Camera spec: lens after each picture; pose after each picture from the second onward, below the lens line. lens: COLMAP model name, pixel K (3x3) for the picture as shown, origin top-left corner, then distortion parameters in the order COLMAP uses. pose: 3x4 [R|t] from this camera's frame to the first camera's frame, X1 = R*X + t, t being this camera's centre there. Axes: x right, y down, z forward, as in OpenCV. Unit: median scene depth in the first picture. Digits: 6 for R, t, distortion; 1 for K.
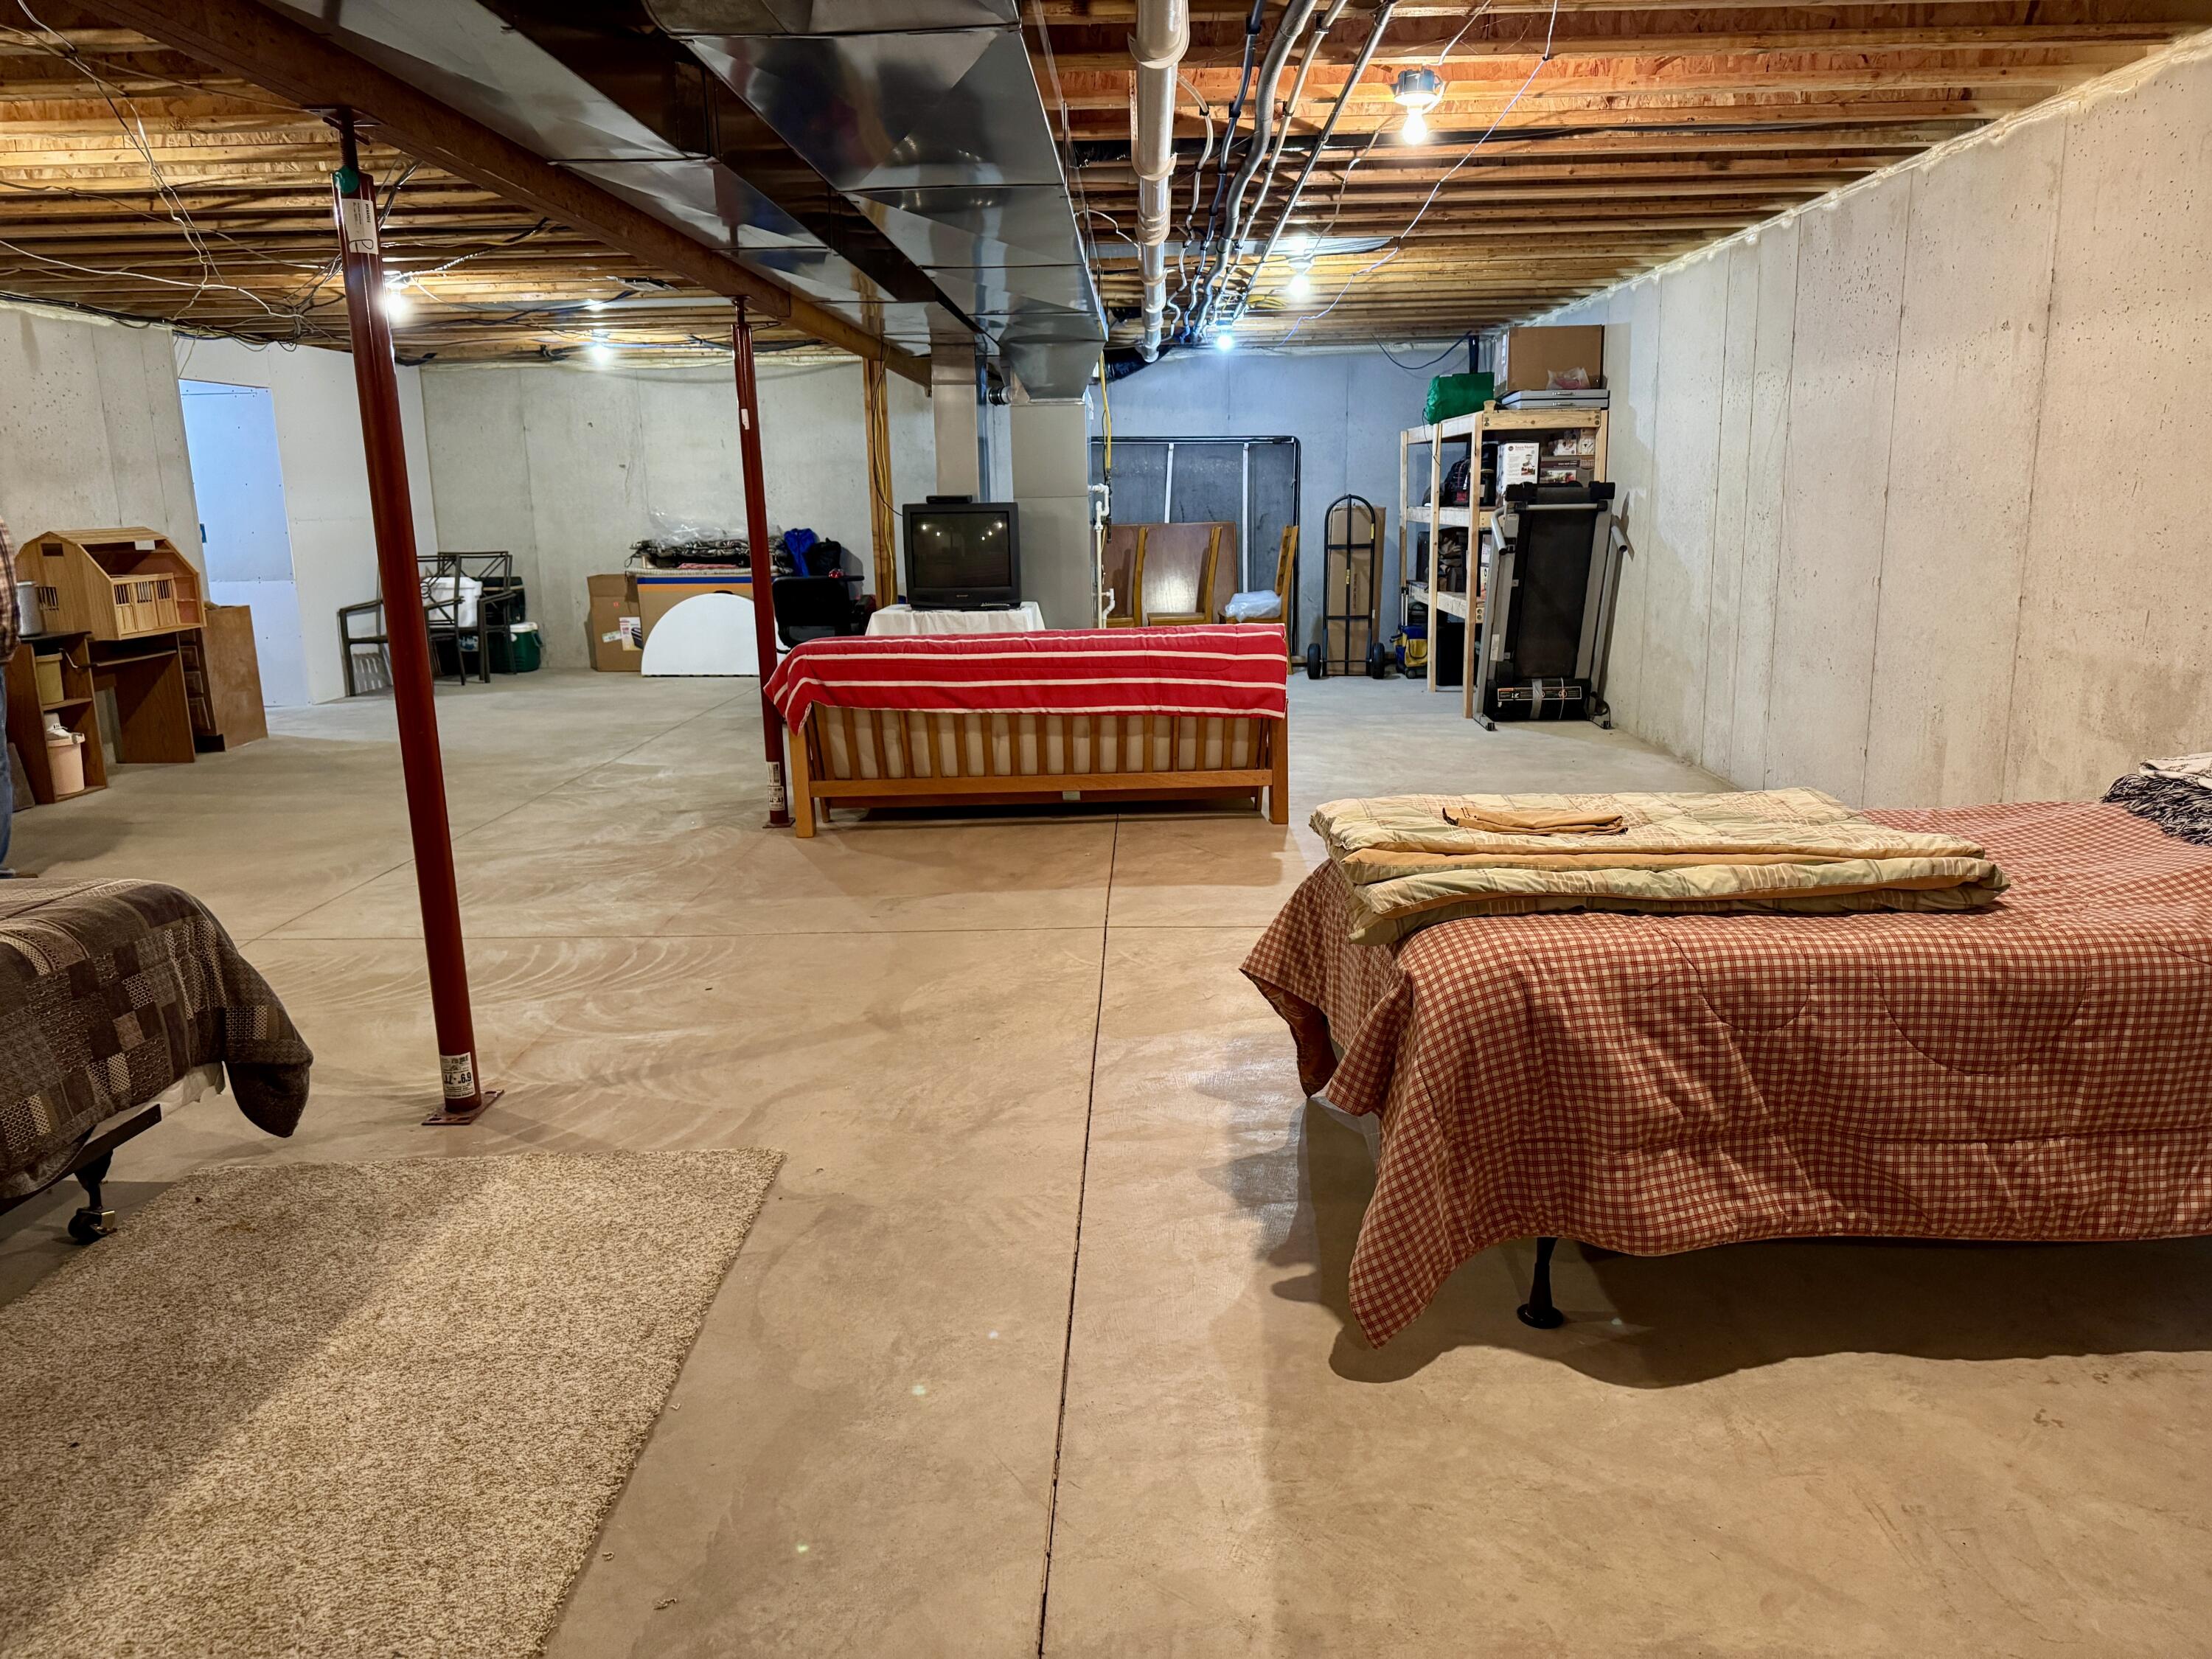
lens RADIAL K [[1548.9, 0, 1120.7], [0, 1548.9, 836.7], [0, 0, 1]] dist [0.069665, -0.101286]
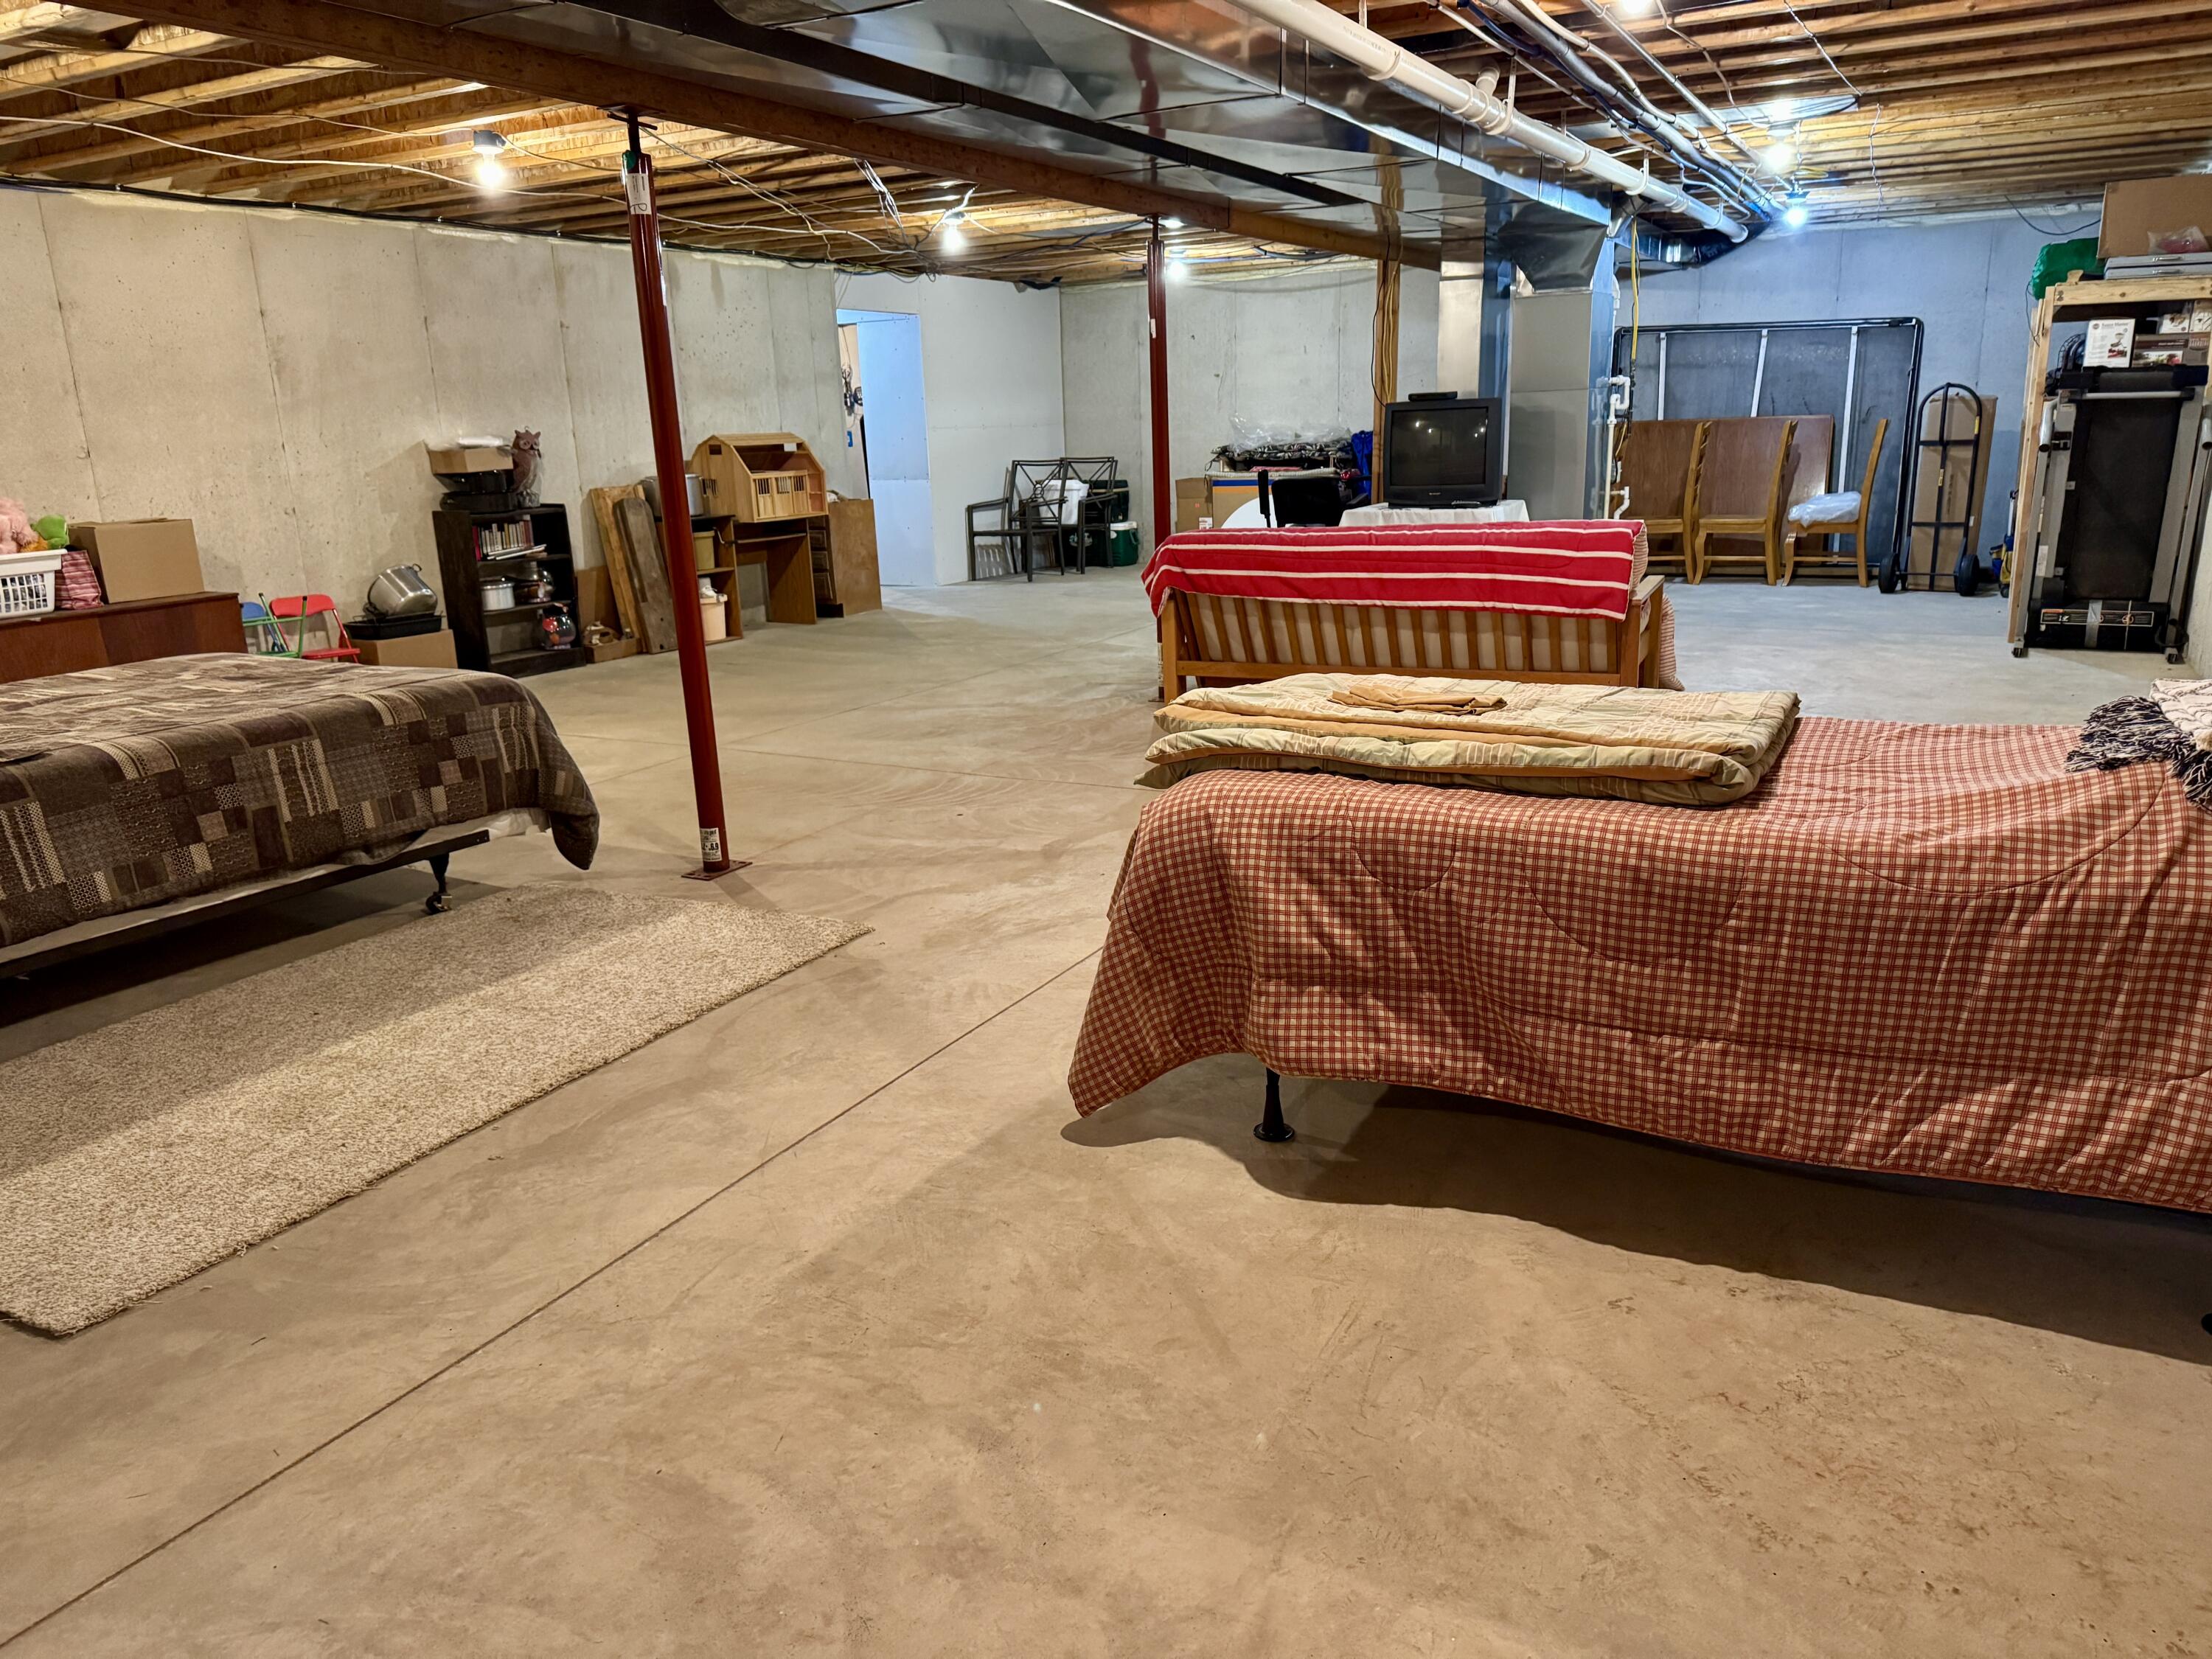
lens RADIAL K [[1548.9, 0, 1106.3], [0, 1548.9, 845.3], [0, 0, 1]] dist [0.069665, -0.101286]
pose [[0.886714, 0.111831, -0.448588, 0.468596], [-0.083614, 0.993094, 0.082296, 0.015805], [0.454694, -0.035465, 0.889942, -0.024569]]
